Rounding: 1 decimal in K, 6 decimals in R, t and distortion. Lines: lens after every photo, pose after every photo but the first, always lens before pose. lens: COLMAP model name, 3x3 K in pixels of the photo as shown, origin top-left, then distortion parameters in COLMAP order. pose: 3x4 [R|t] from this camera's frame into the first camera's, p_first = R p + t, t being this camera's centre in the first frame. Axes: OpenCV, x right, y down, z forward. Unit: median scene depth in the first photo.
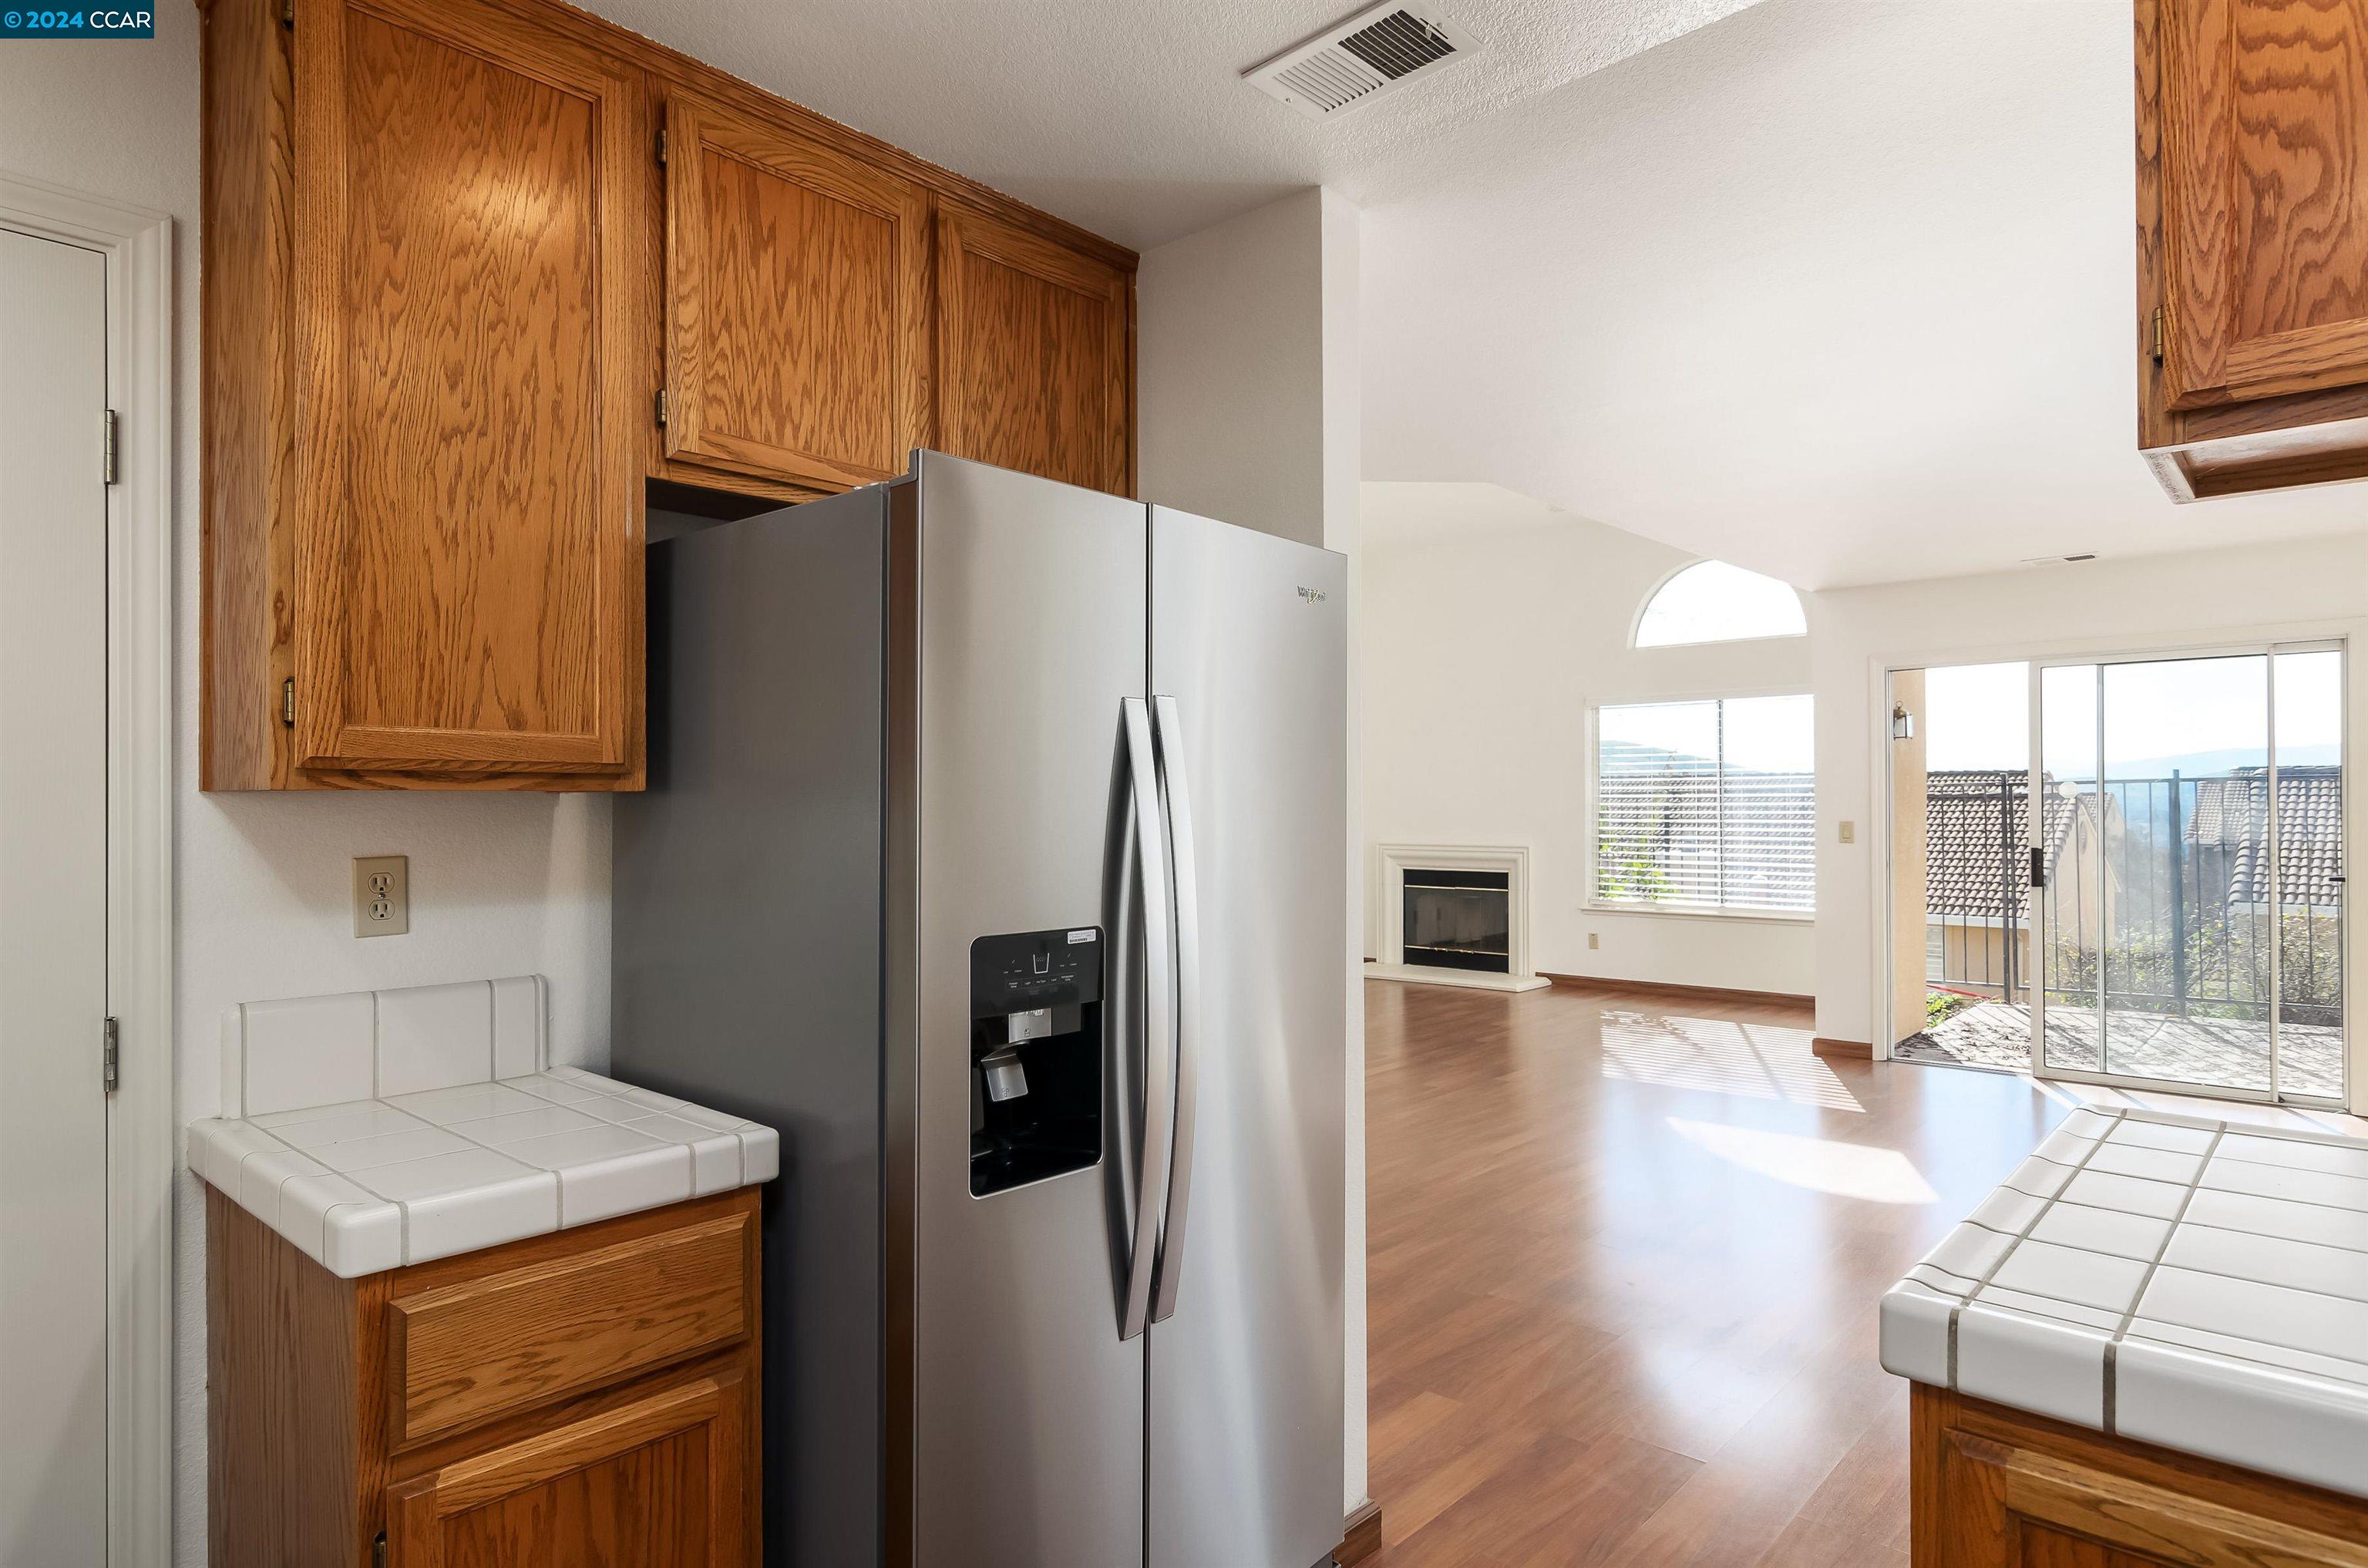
lens RADIAL K [[1305.3, 0, 1174.2], [0, 1305.3, 798.4], [0, 0, 1]] dist [0.000653, -0.006319]
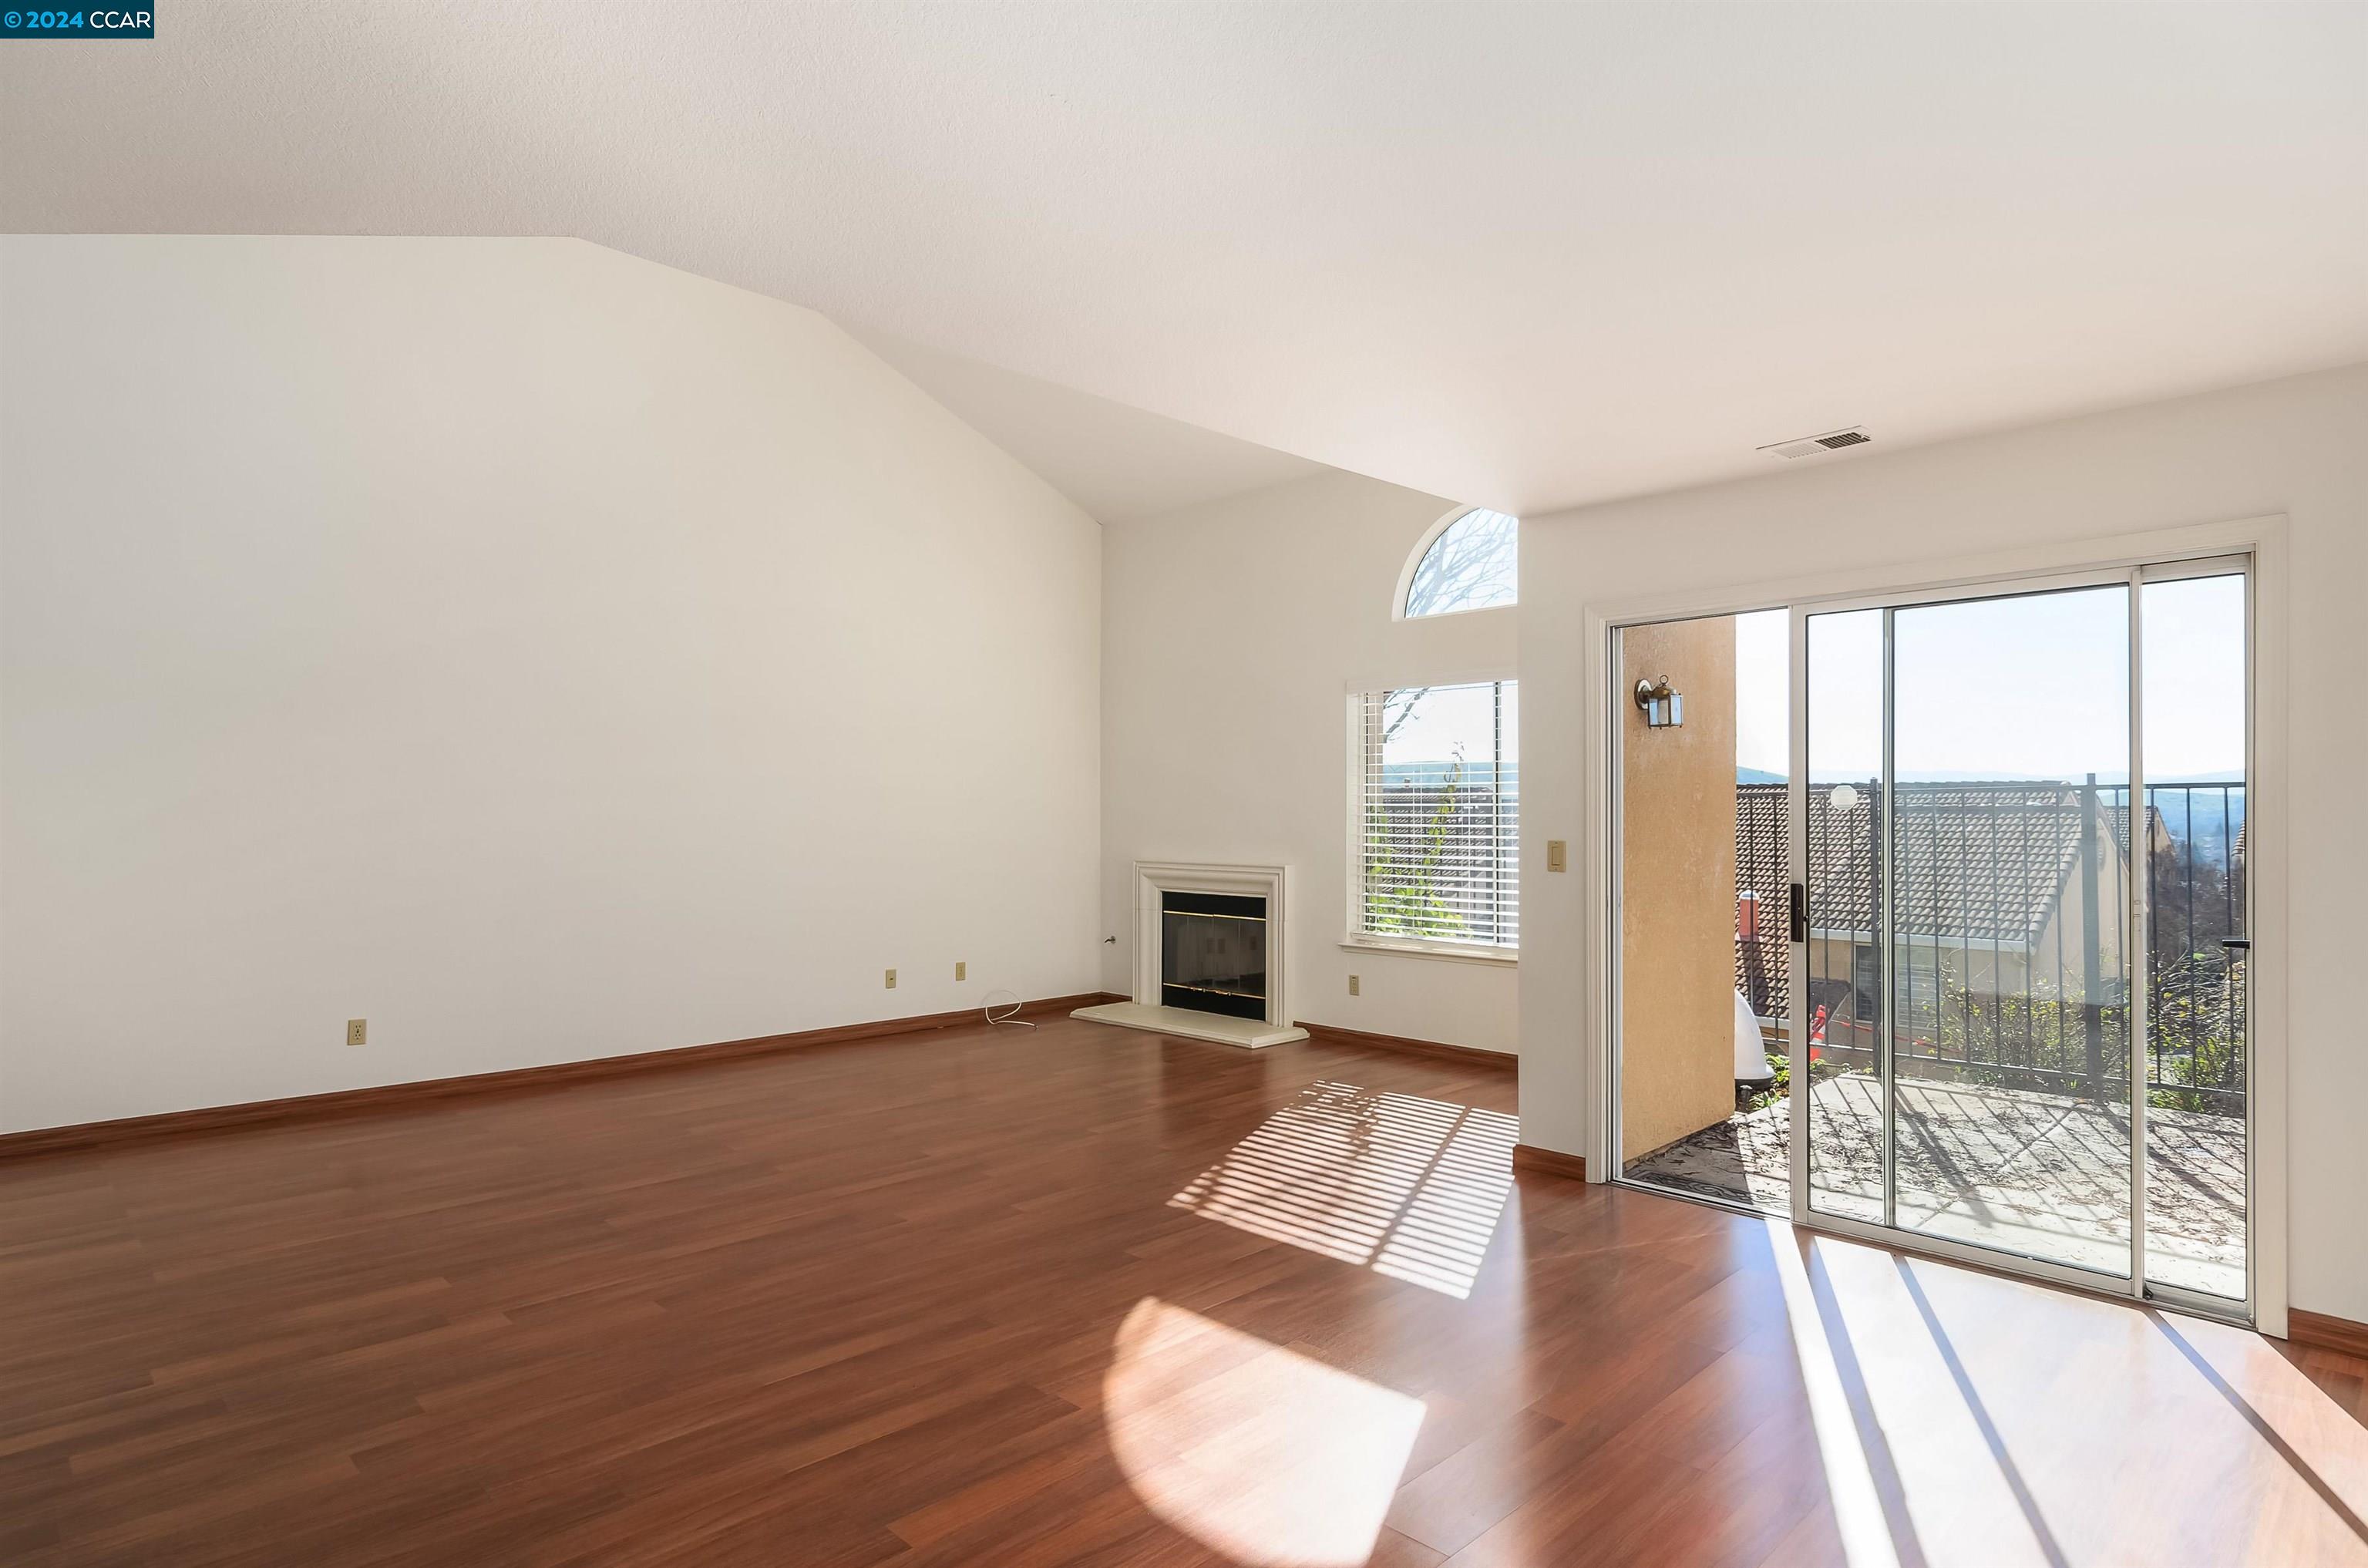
lens RADIAL K [[1267.9, 0, 1179.8], [0, 1267.9, 808.3], [0, 0, 1]] dist [-0.001553, 0.004915]
pose [[0.998984, 0.006692, -0.044572, 0.249414], [-0.006597, 0.999976, 0.002276, -0.000200], [0.044586, -0.001980, 0.999004, 0.223325]]
